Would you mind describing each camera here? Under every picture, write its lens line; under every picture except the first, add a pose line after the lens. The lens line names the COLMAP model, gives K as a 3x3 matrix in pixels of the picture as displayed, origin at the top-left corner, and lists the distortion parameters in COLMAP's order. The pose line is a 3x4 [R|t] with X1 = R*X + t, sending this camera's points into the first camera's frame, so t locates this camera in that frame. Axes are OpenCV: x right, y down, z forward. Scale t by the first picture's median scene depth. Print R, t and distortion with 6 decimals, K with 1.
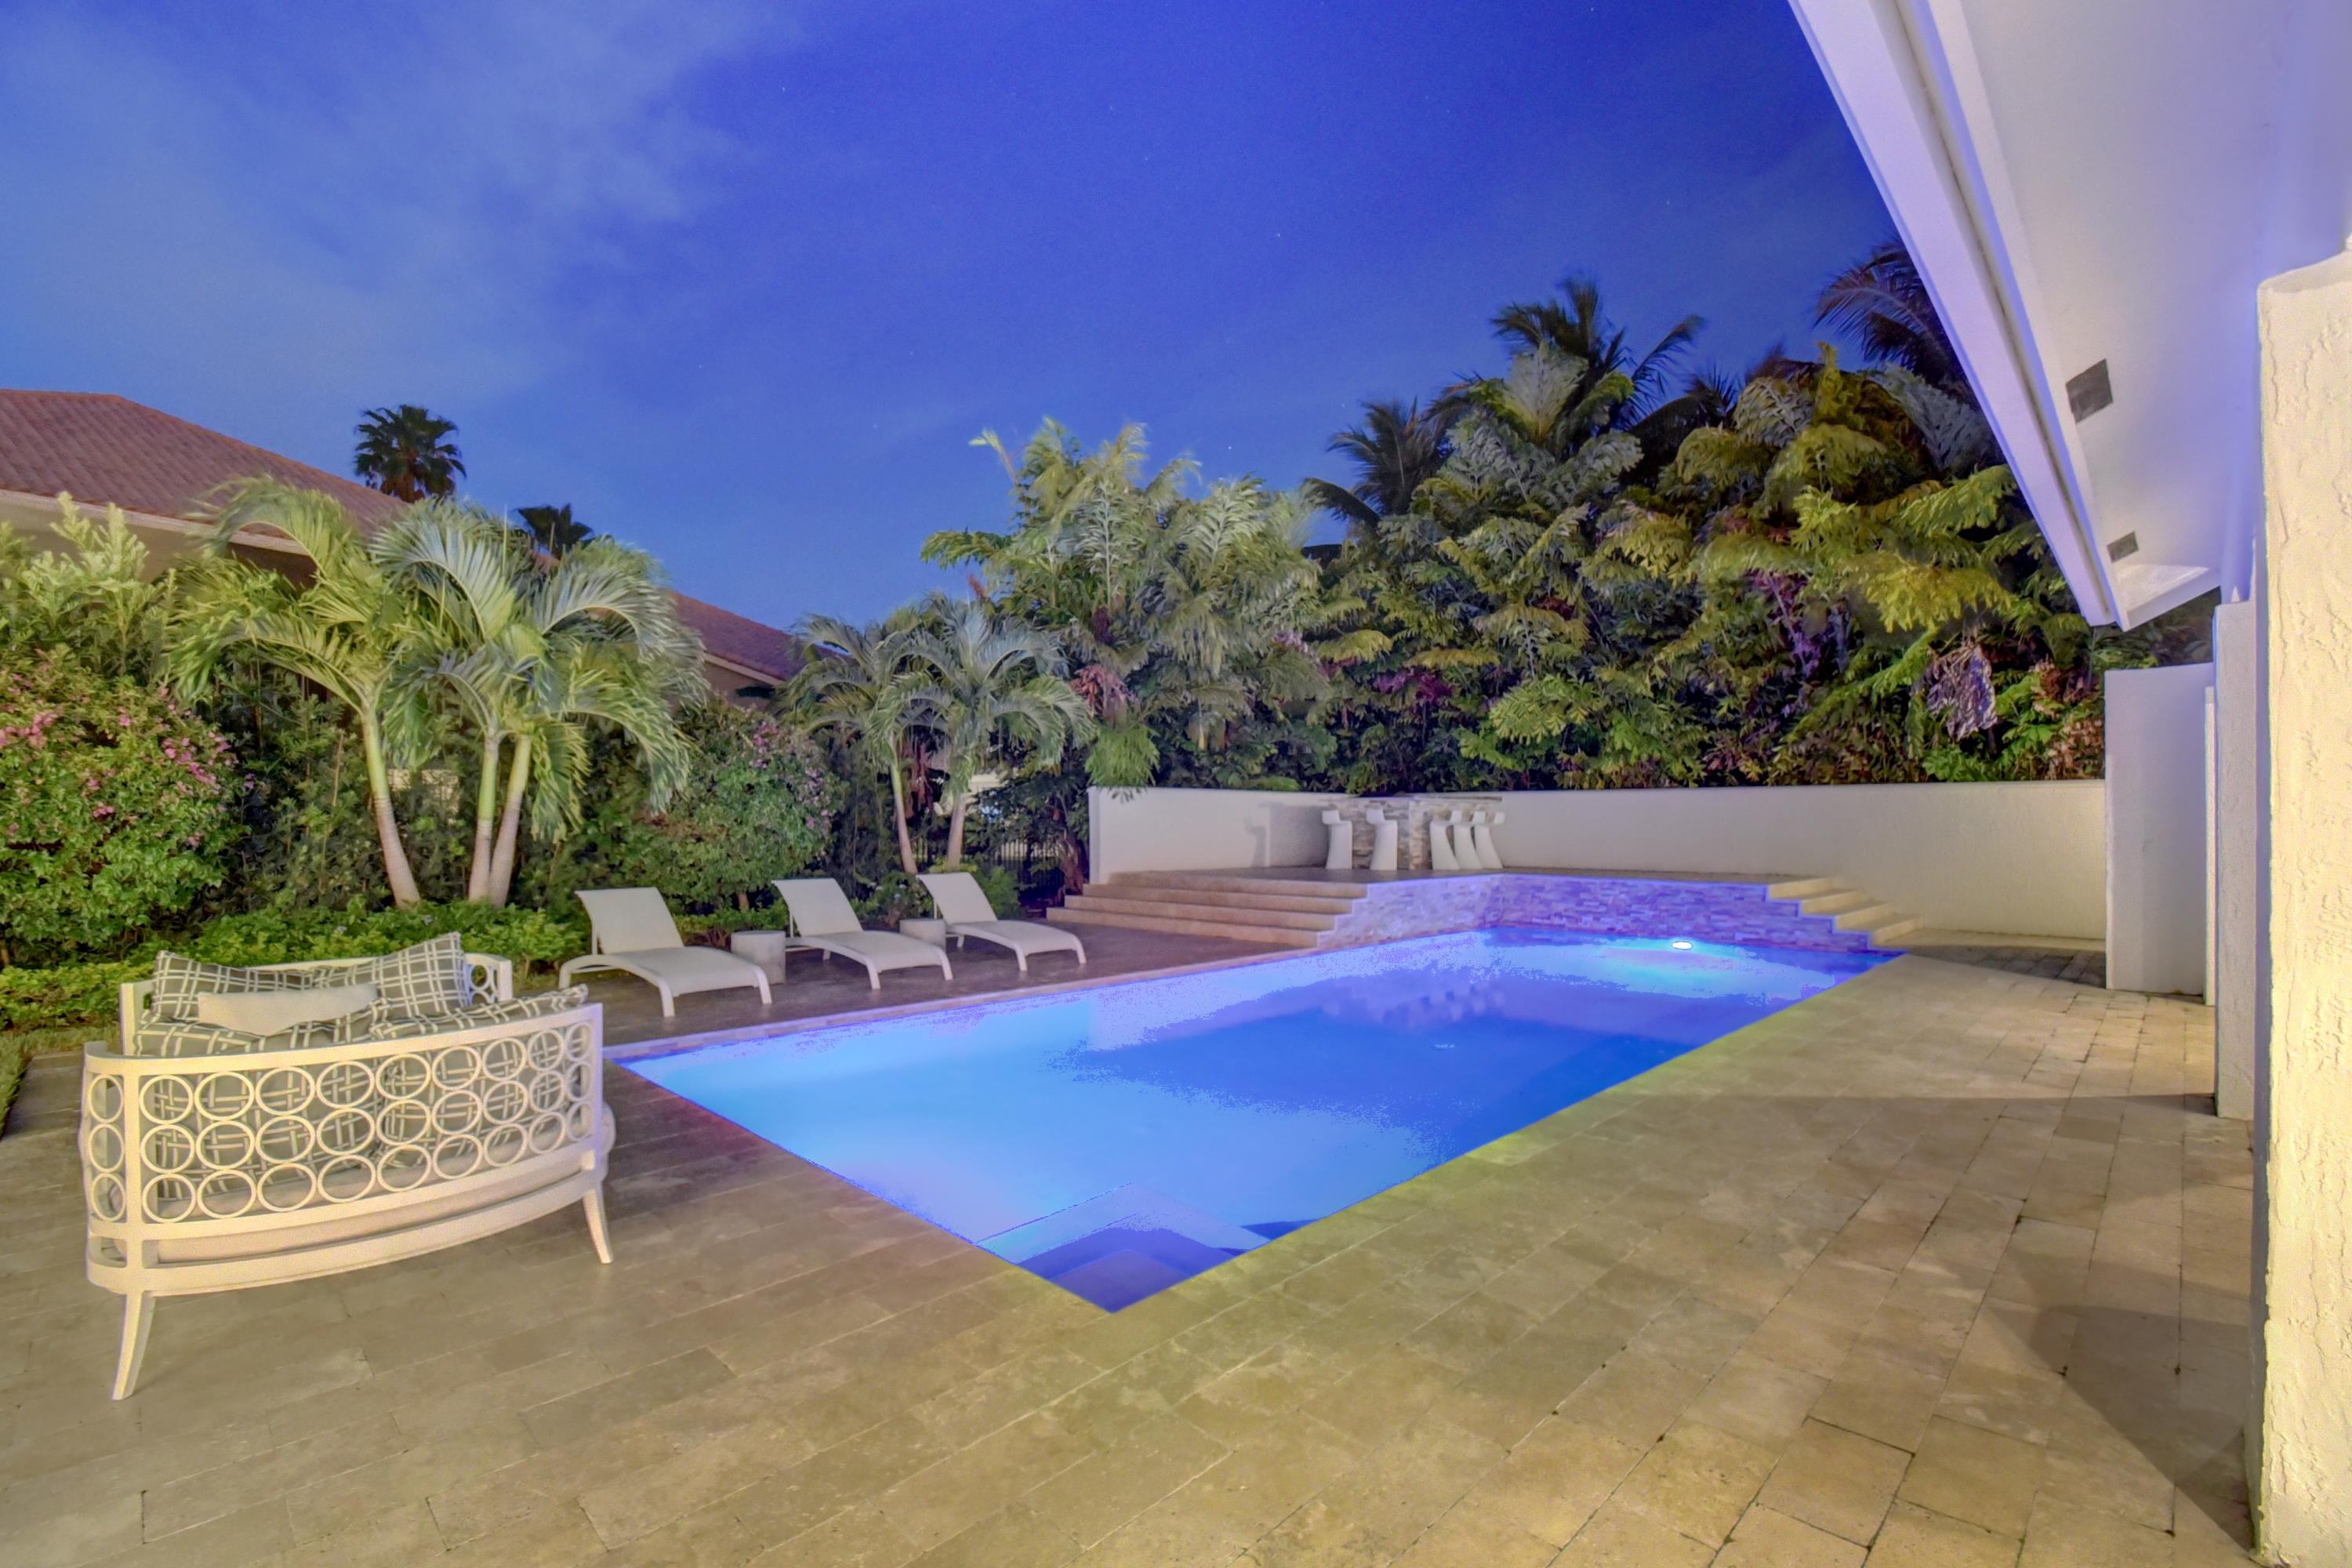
lens RADIAL K [[1029.9, 0, 1181.2], [0, 1029.9, 815.5], [0, 0, 1]] dist [0.012587, -0.014727]
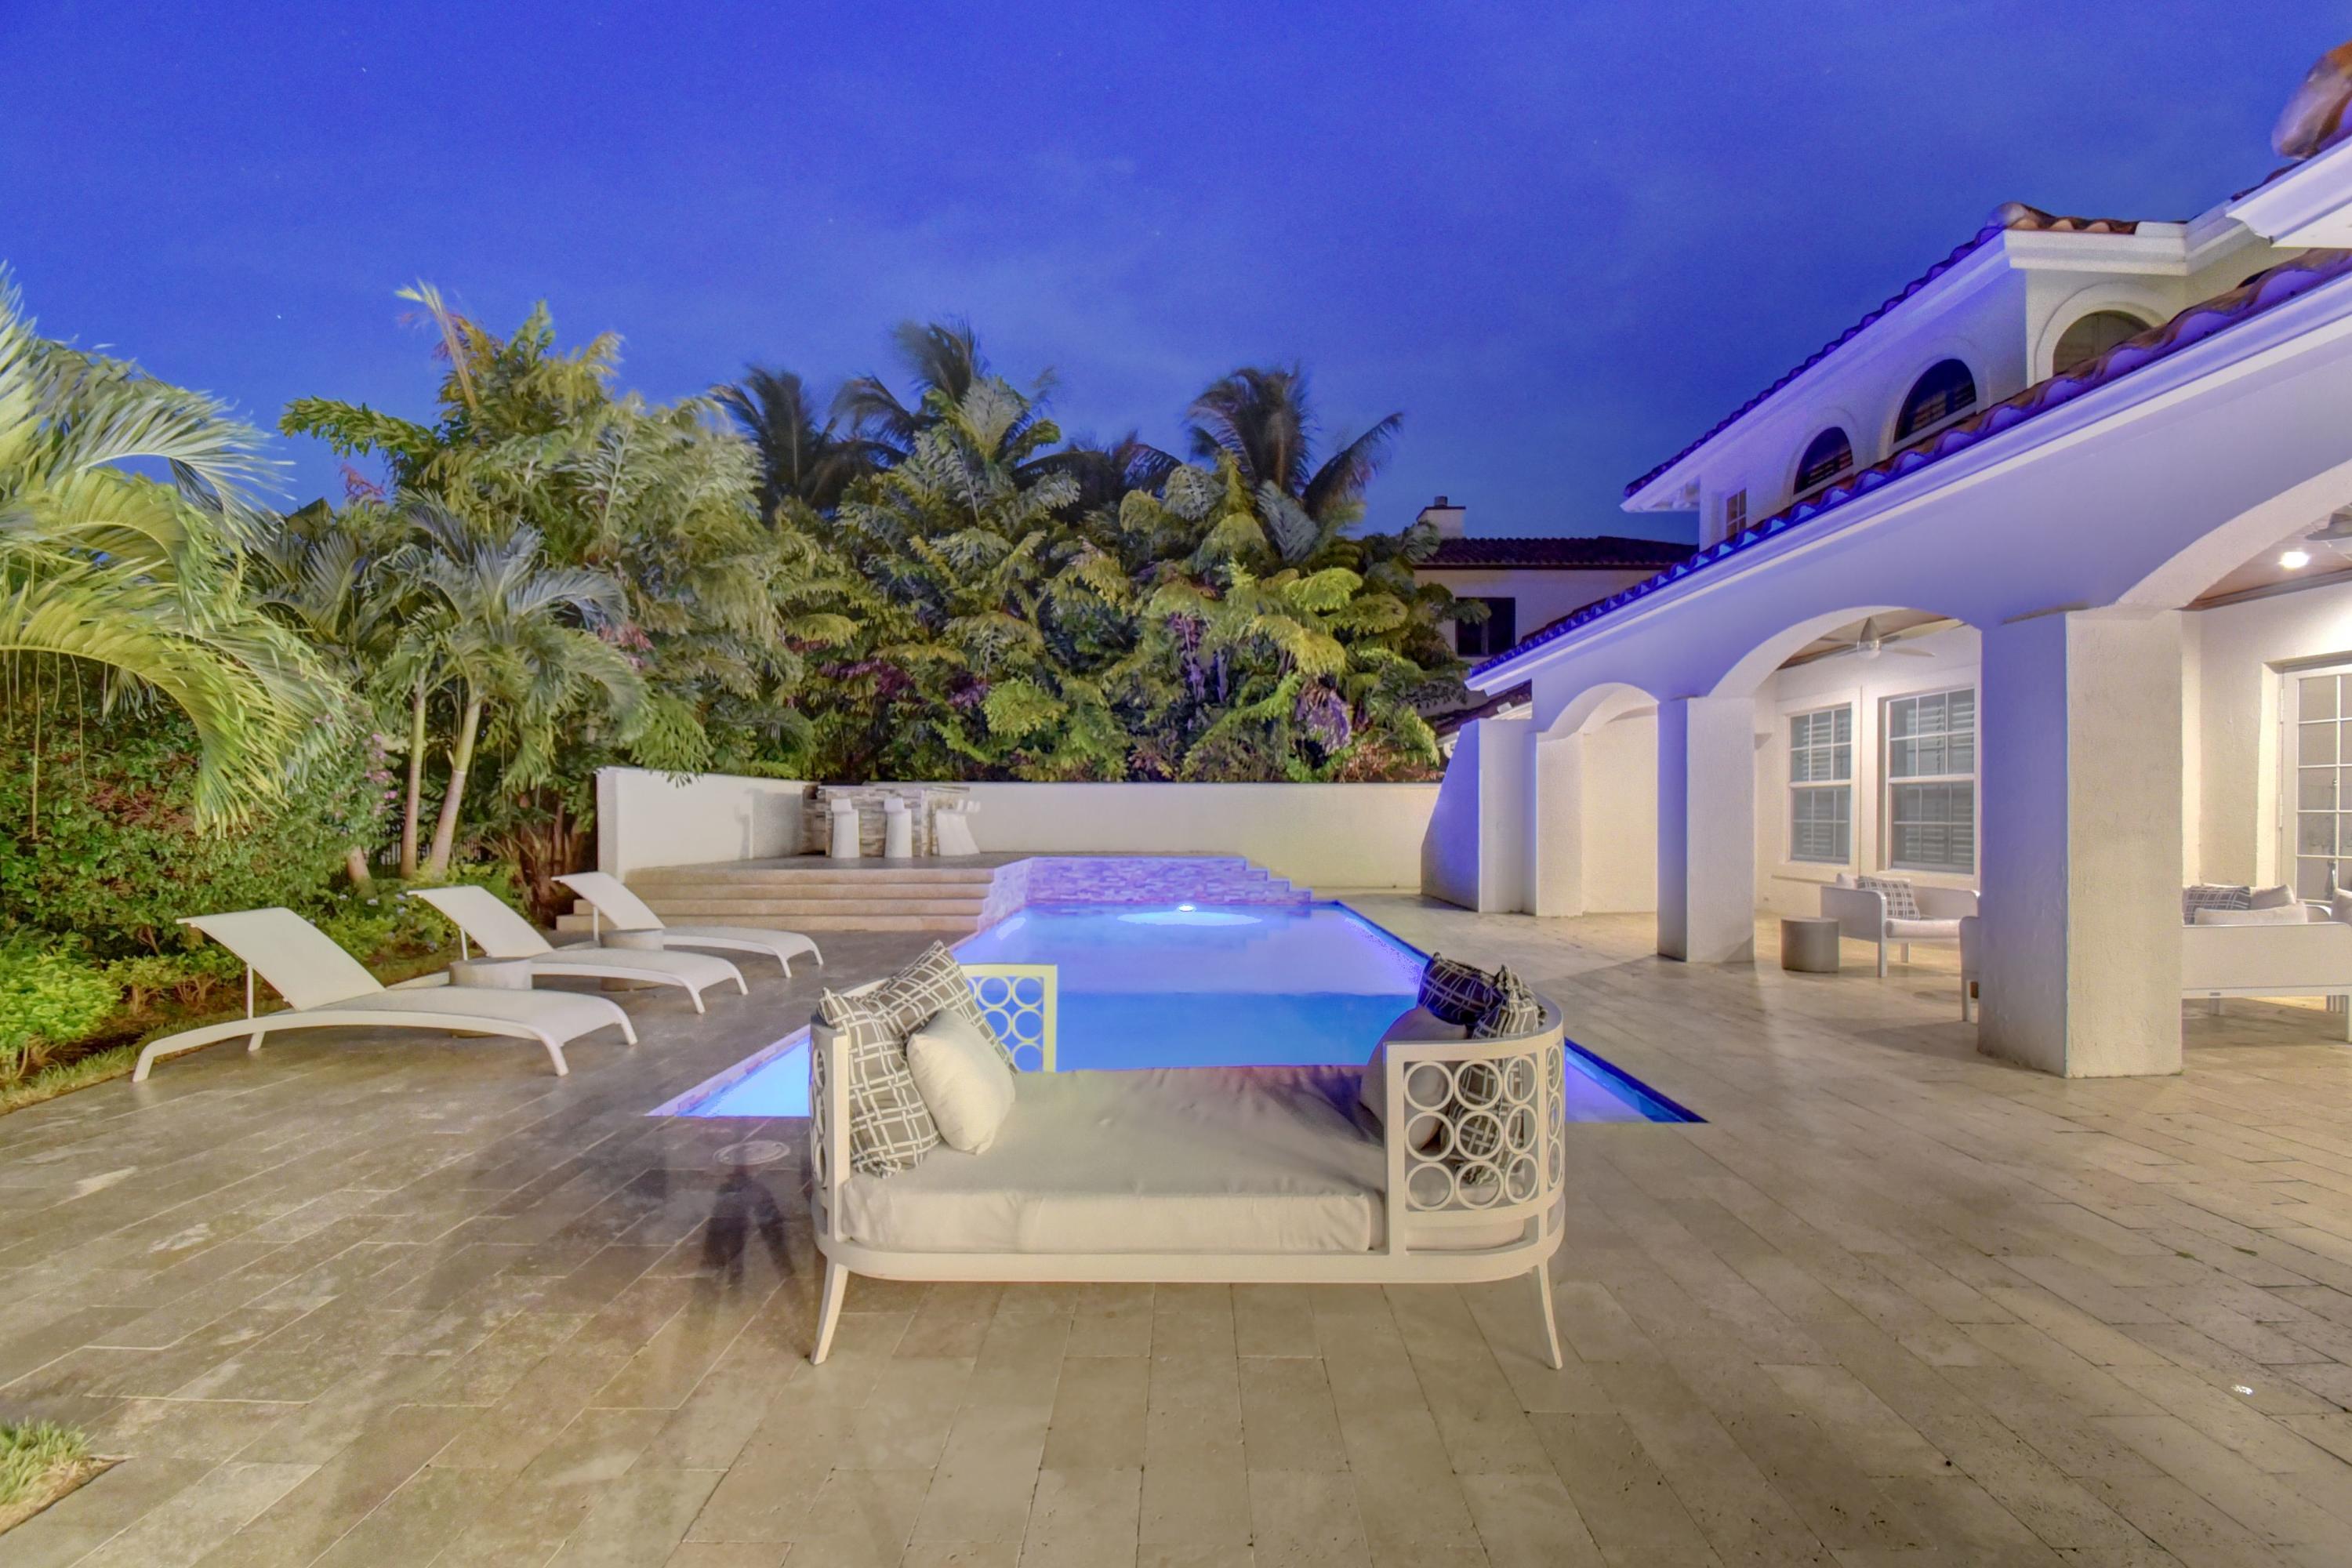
lens RADIAL K [[1029.9, 0, 1181.2], [0, 1029.9, 815.5], [0, 0, 1]] dist [0.012587, -0.014727]
pose [[0.719021, -0.001484, 0.694987, -0.312857], [-0.005279, 0.999957, 0.007598, 0.002039], [-0.694968, -0.009132, 0.718982, 0.080930]]
